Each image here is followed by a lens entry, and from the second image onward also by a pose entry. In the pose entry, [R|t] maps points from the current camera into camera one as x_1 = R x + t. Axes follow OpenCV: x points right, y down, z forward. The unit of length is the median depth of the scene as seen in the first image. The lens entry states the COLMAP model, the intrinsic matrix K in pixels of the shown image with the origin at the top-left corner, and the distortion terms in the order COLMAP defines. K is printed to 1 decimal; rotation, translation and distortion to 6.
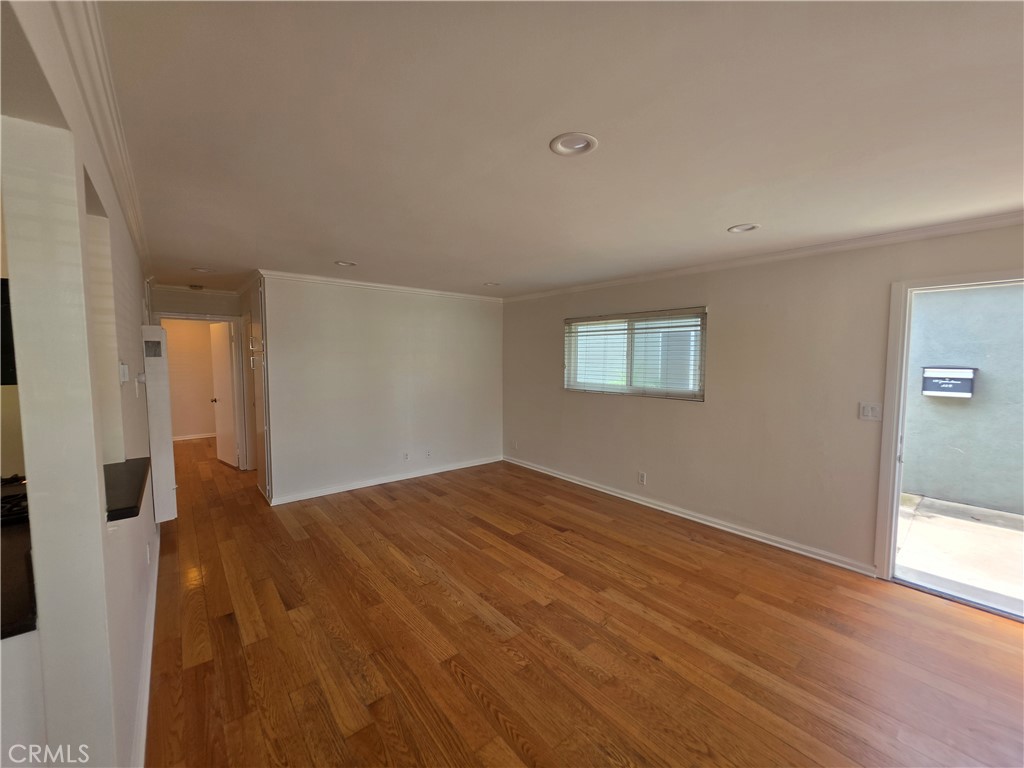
lens RADIAL K [[412.8, 0, 510.4], [0, 412.8, 386.1], [0, 0, 1]] dist [-0.002429, -0.000385]
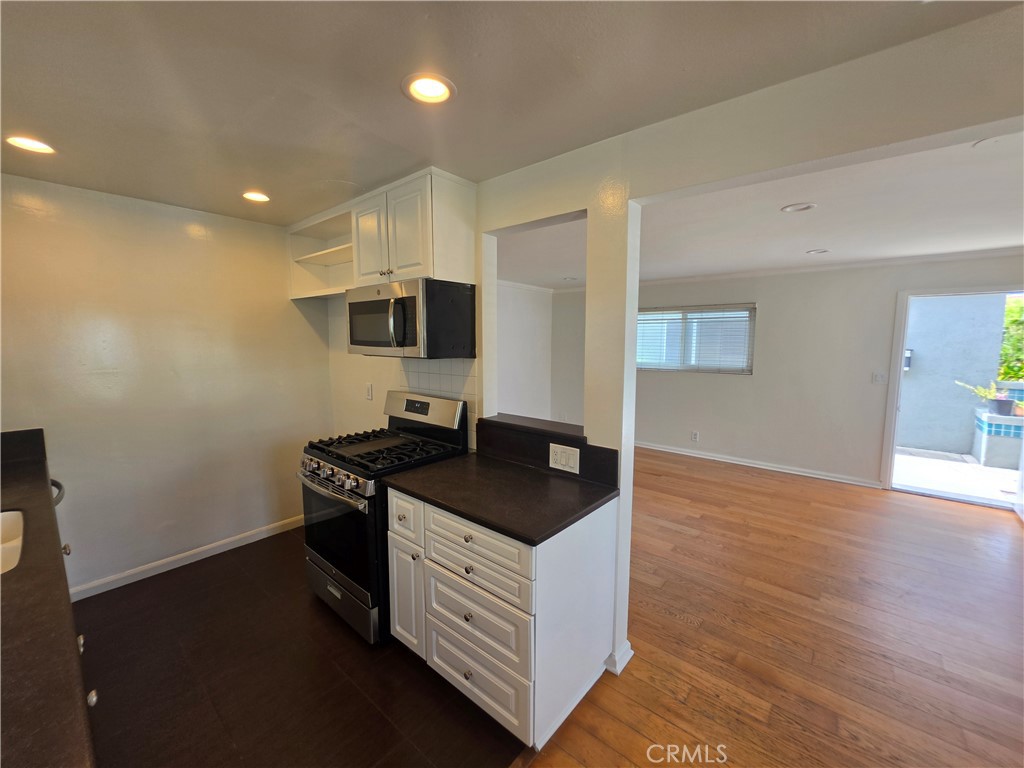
lens RADIAL K [[412.8, 0, 510.4], [0, 412.8, 386.1], [0, 0, 1]] dist [-0.002429, -0.000385]
pose [[0.984559, -0.016348, 0.174289, -0.577651], [0.009995, 0.999255, 0.037264, 0.018164], [-0.174769, -0.034947, 0.983989, -0.188468]]
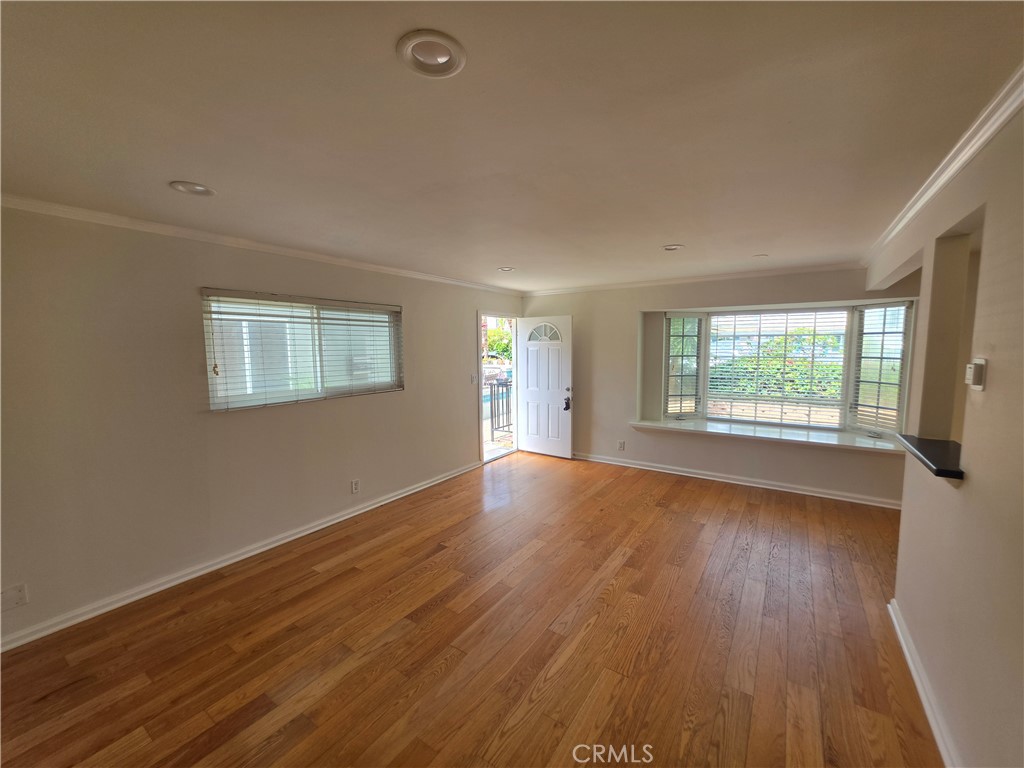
lens RADIAL K [[412.8, 0, 510.4], [0, 412.8, 386.1], [0, 0, 1]] dist [-0.002429, -0.000385]
pose [[-0.280157, -0.094578, 0.955284, -0.771284], [0.075248, 0.989909, 0.120074, -0.095892], [-0.957000, 0.105523, -0.270213, 1.116833]]
